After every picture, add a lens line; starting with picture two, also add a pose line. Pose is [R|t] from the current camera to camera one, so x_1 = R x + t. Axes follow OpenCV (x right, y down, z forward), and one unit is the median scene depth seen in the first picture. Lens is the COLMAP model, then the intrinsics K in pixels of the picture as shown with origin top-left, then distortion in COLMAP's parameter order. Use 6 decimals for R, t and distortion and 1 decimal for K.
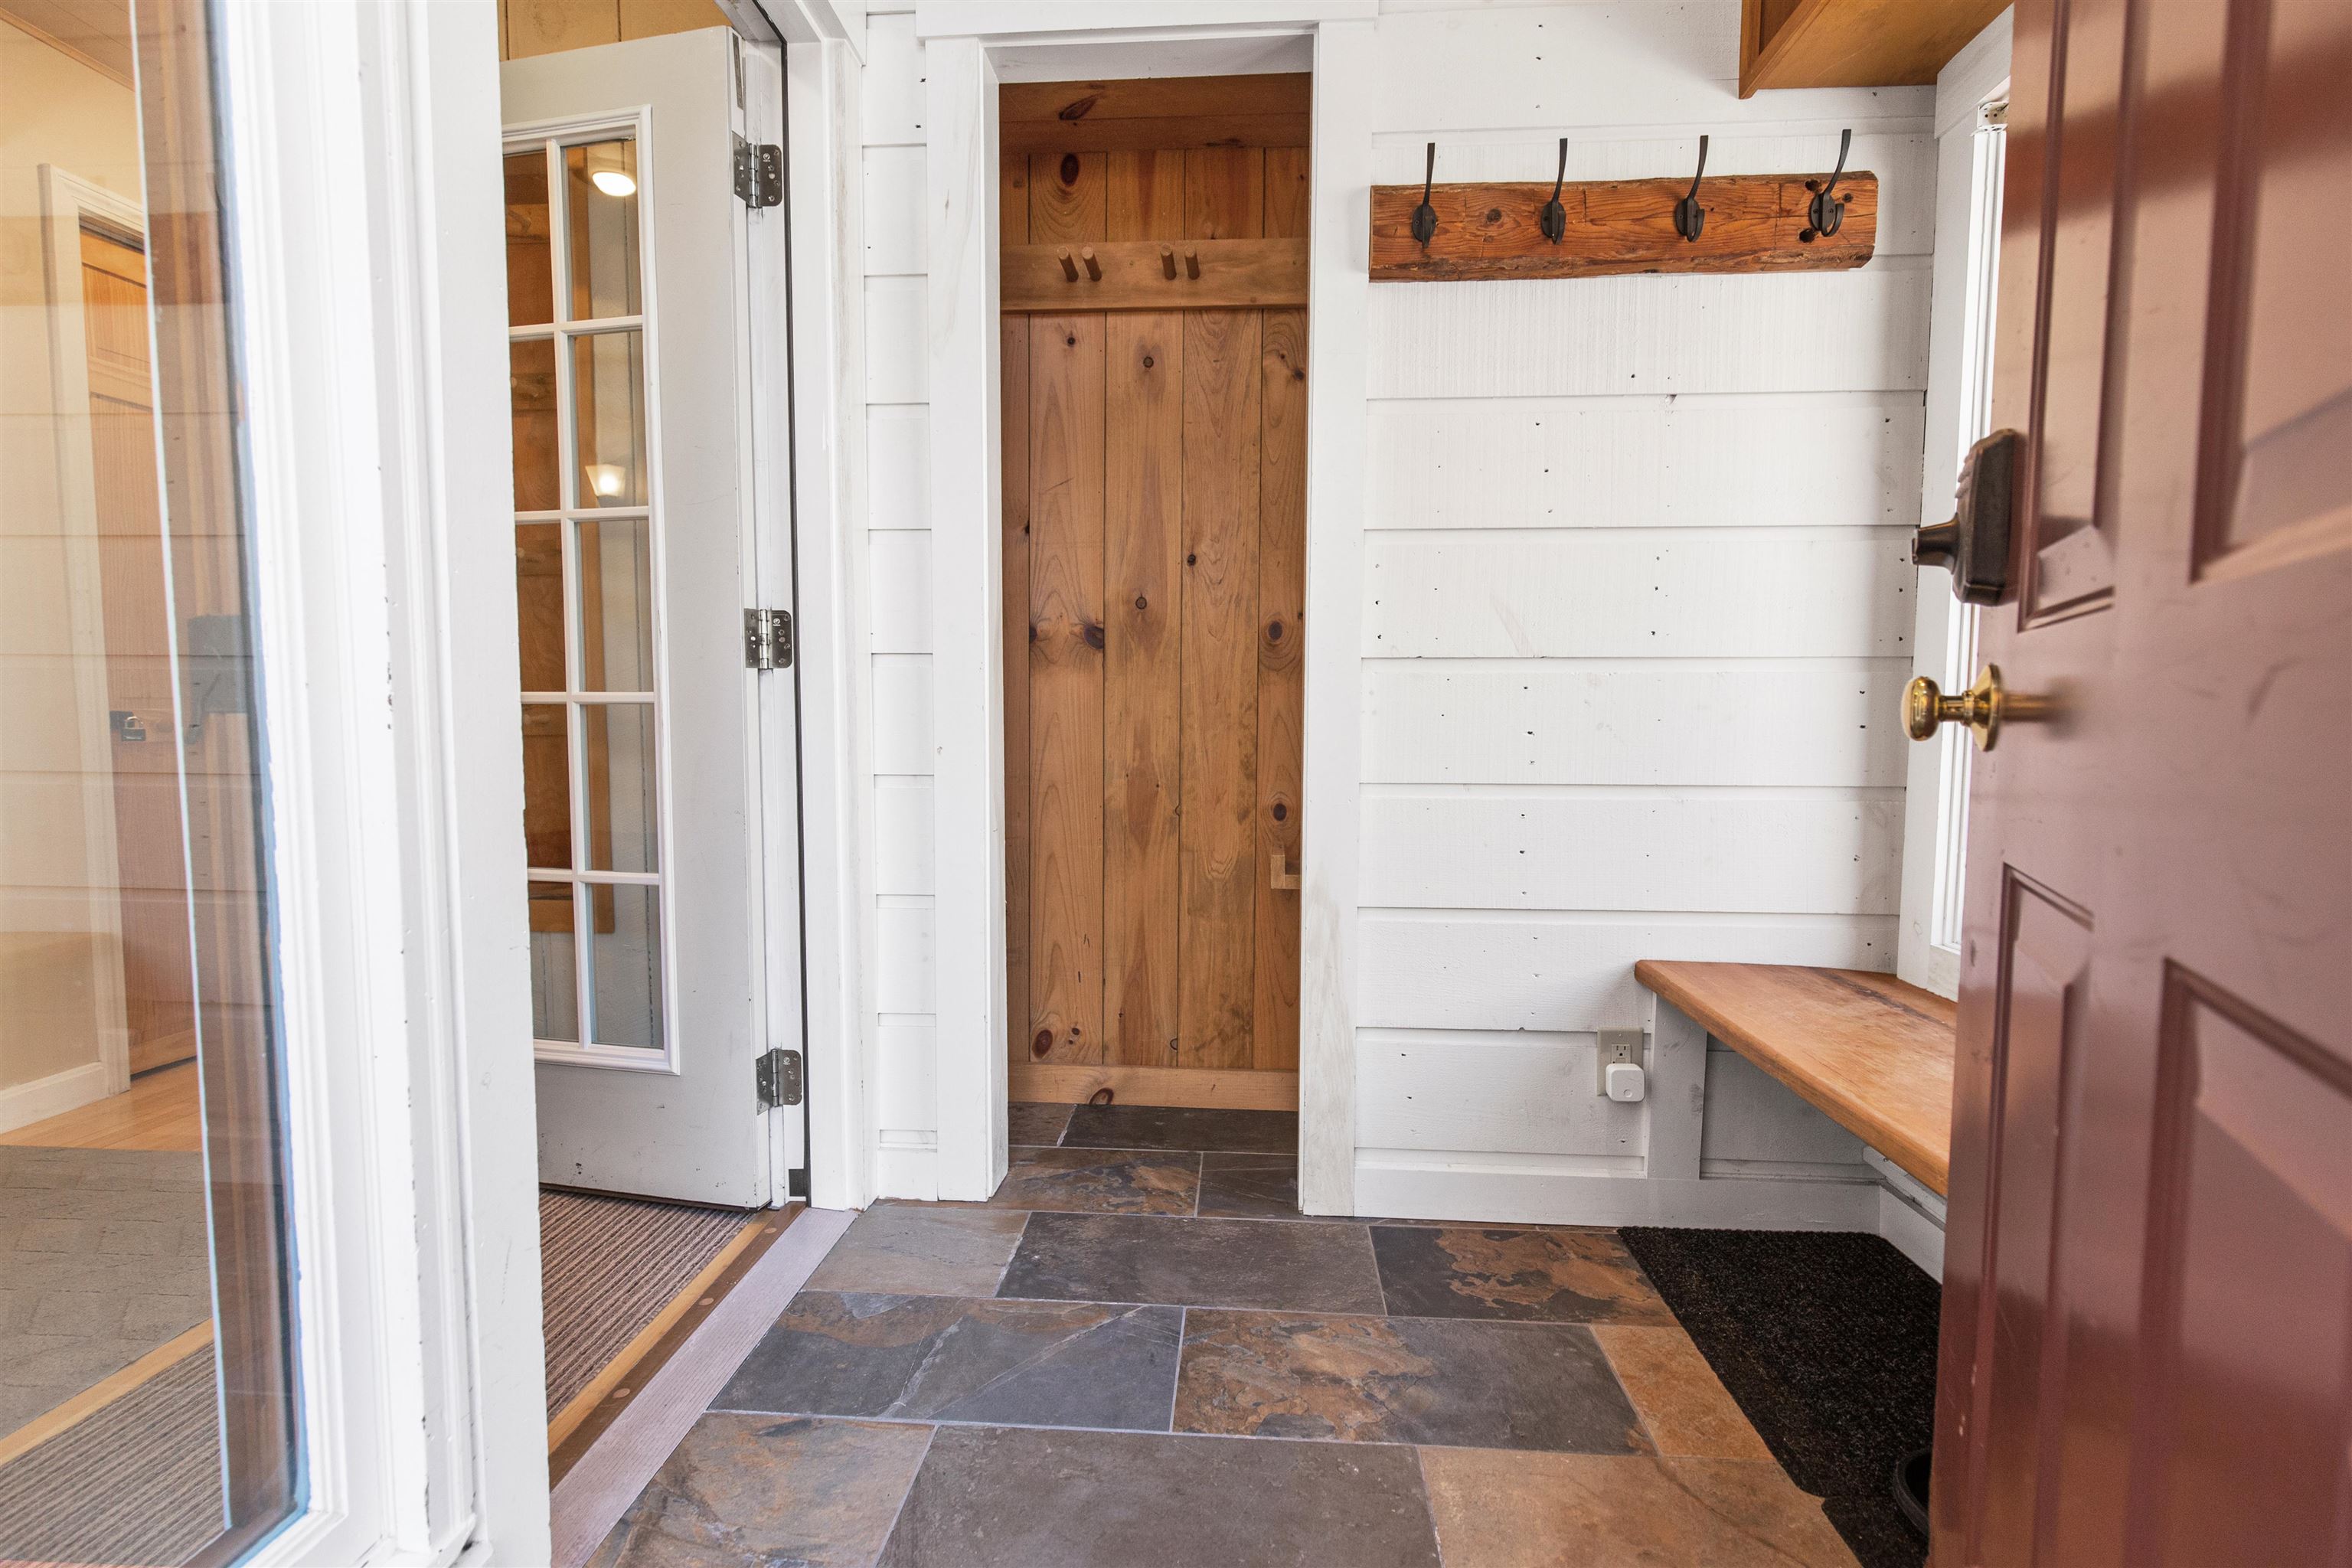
lens RADIAL K [[1119.3, 0, 1144.4], [0, 1119.3, 782.8], [0, 0, 1]] dist [0.002052, -0.000108]
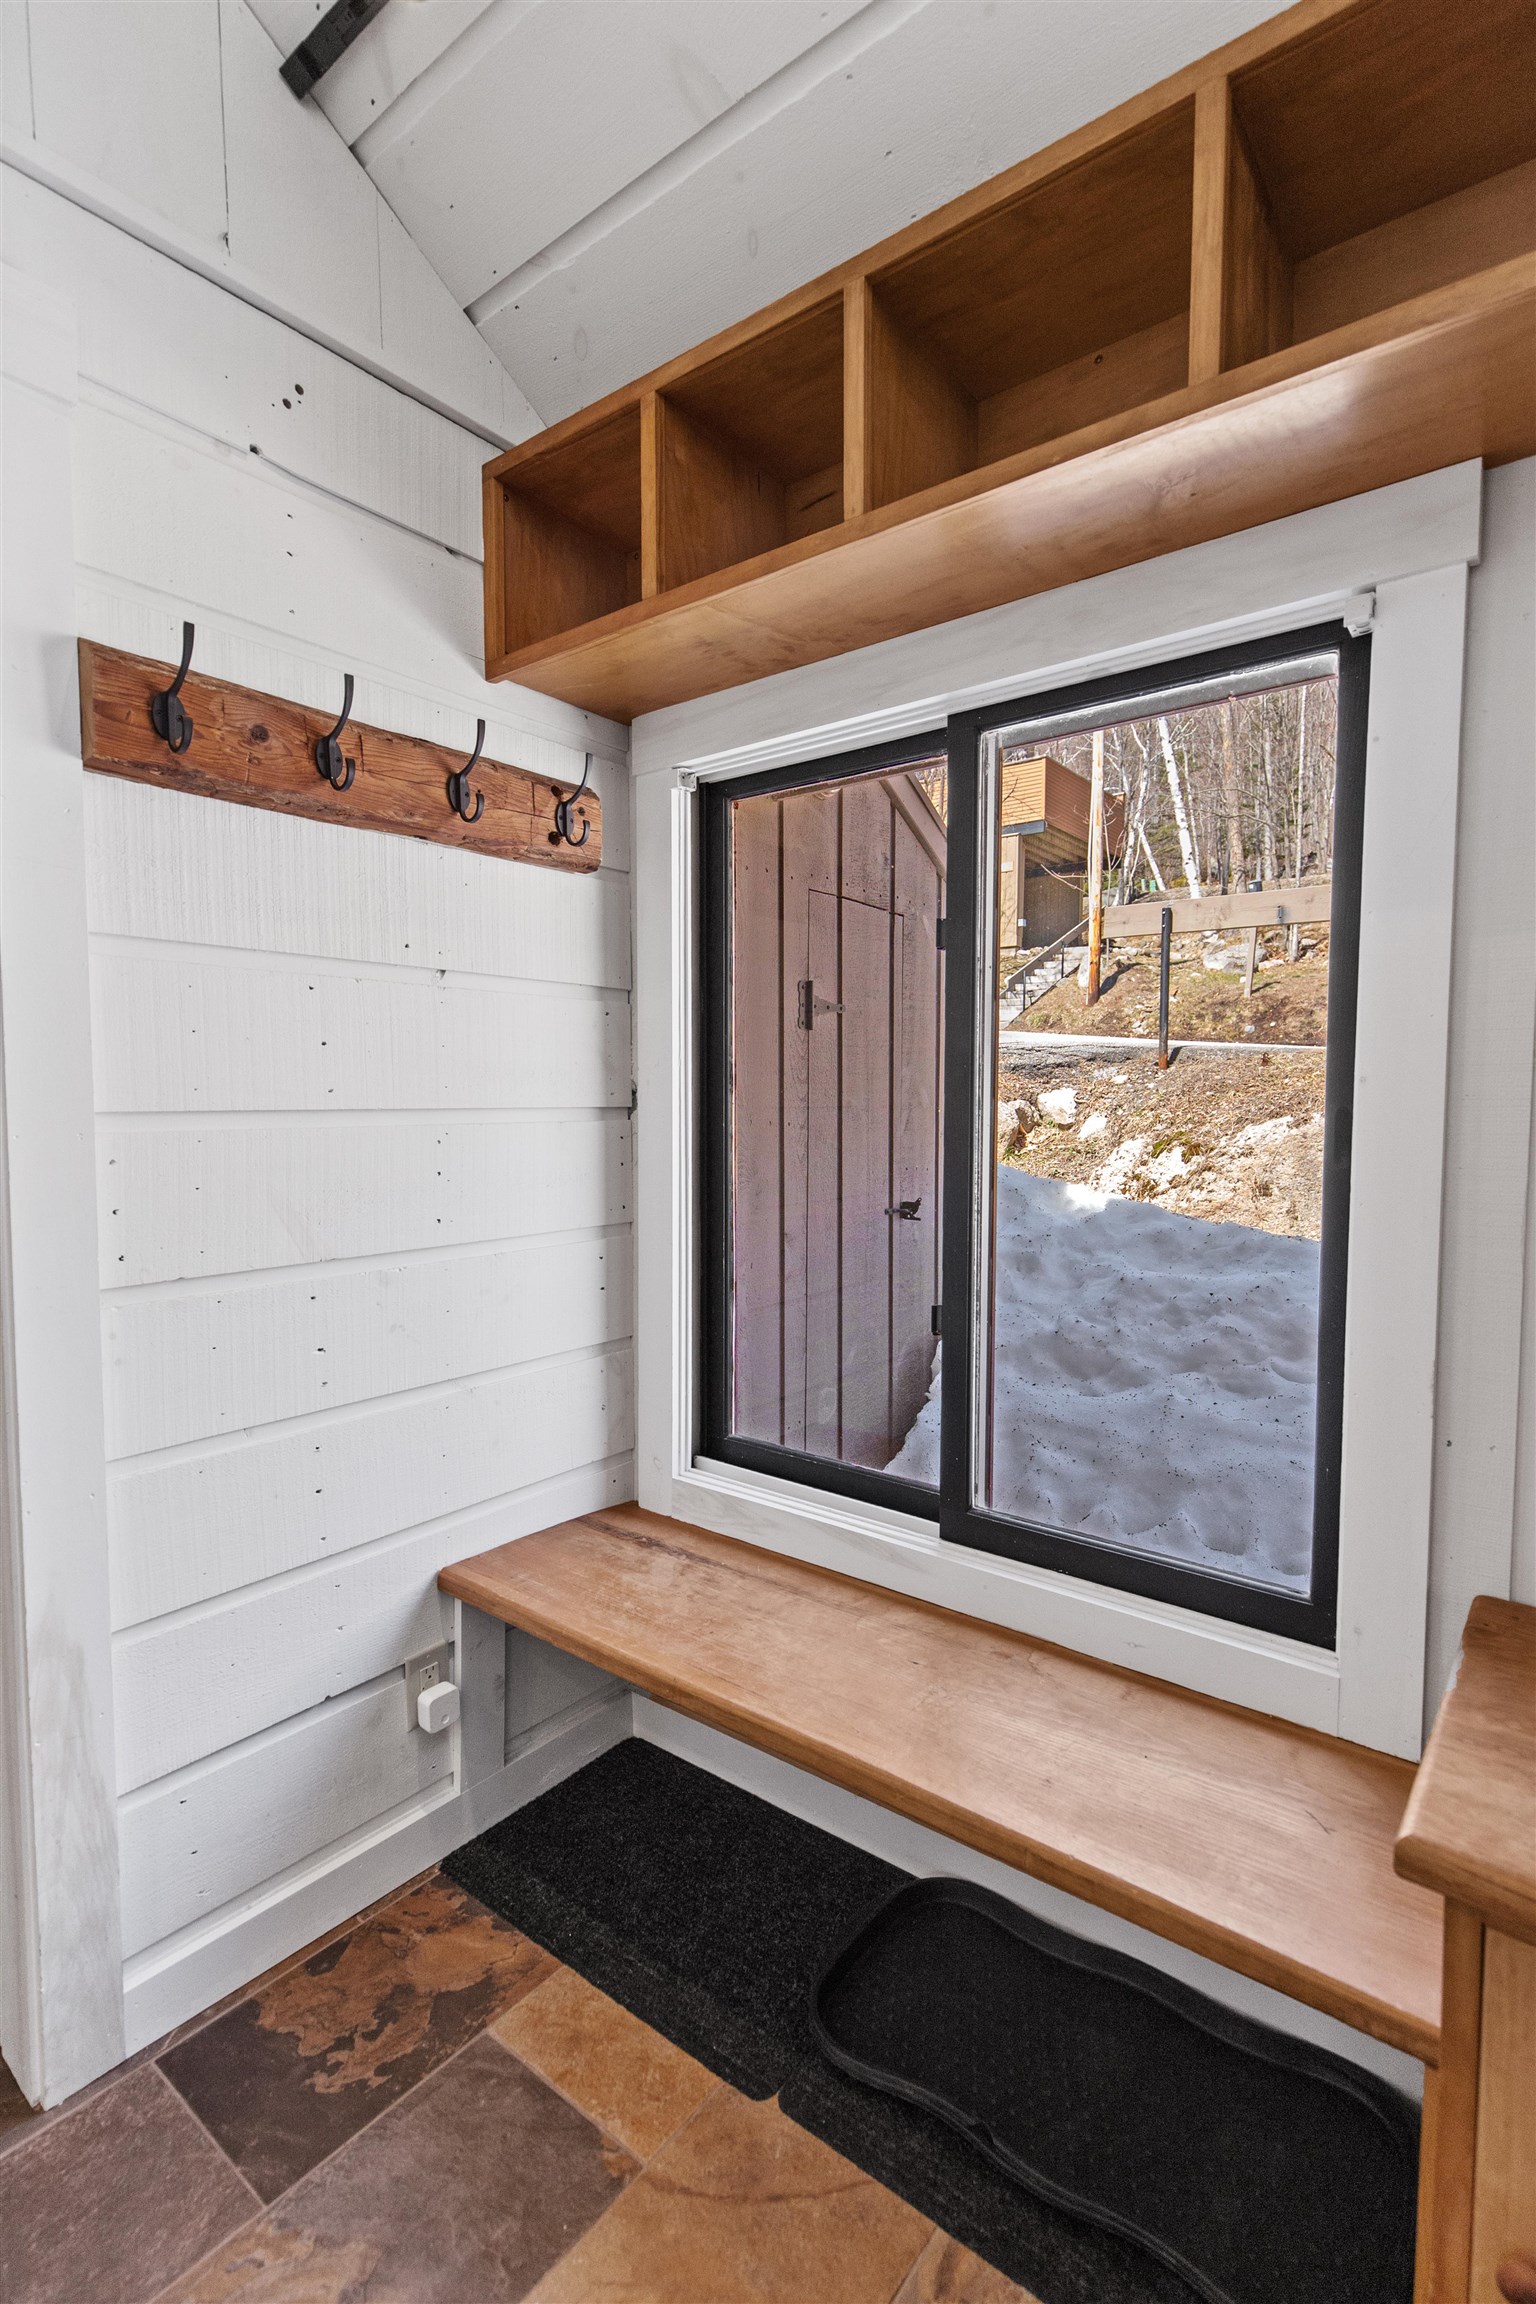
lens RADIAL K [[1107.3, 0, 768.0], [0, 1107.3, 1152.0], [0, 0, 1]] dist [0.009300, -0.001021]
pose [[0.550463, -0.055102, 0.833039, -0.167381], [0.063134, 0.997710, 0.024276, -0.205260], [-0.832469, 0.039230, 0.552682, 0.271407]]
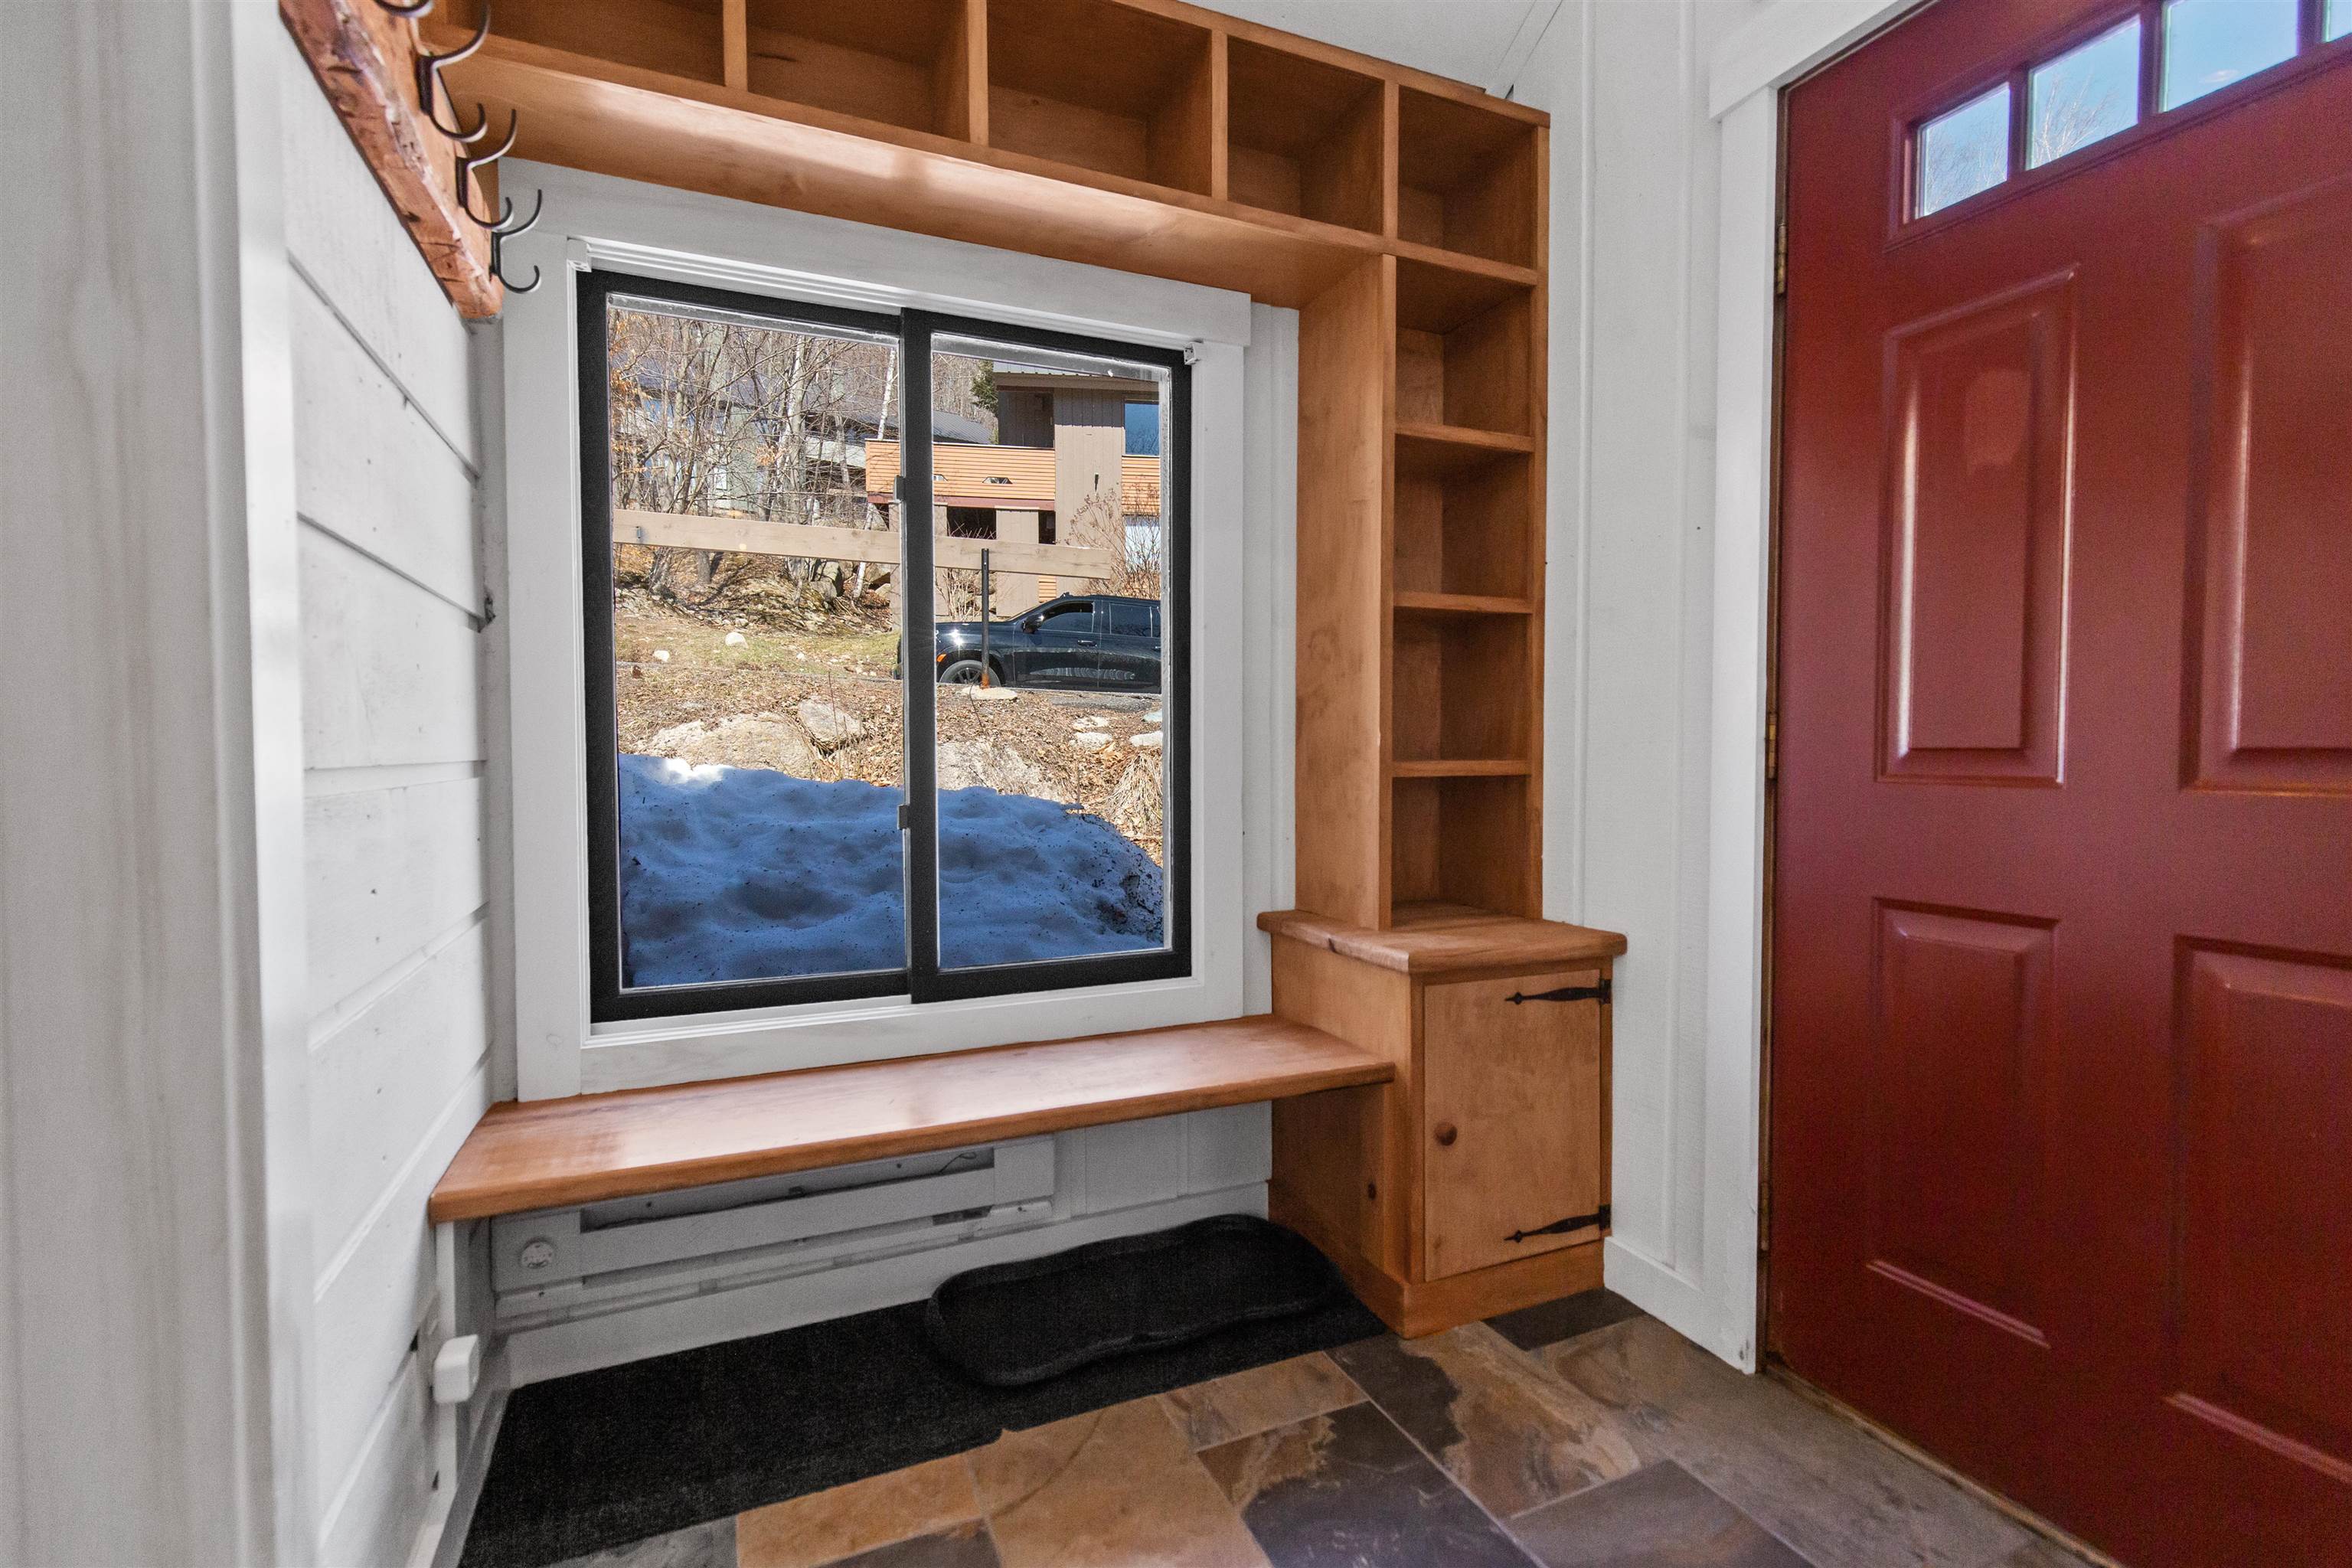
lens RADIAL K [[1130.4, 0, 1174.1], [0, 1130.4, 782.5], [0, 0, 1]] dist [0.009300, -0.001021]
pose [[-0.494470, -0.029937, 0.868679, -0.422850], [0.059531, 0.995894, 0.068207, -0.125192], [-0.867154, 0.085440, -0.490657, 0.998016]]
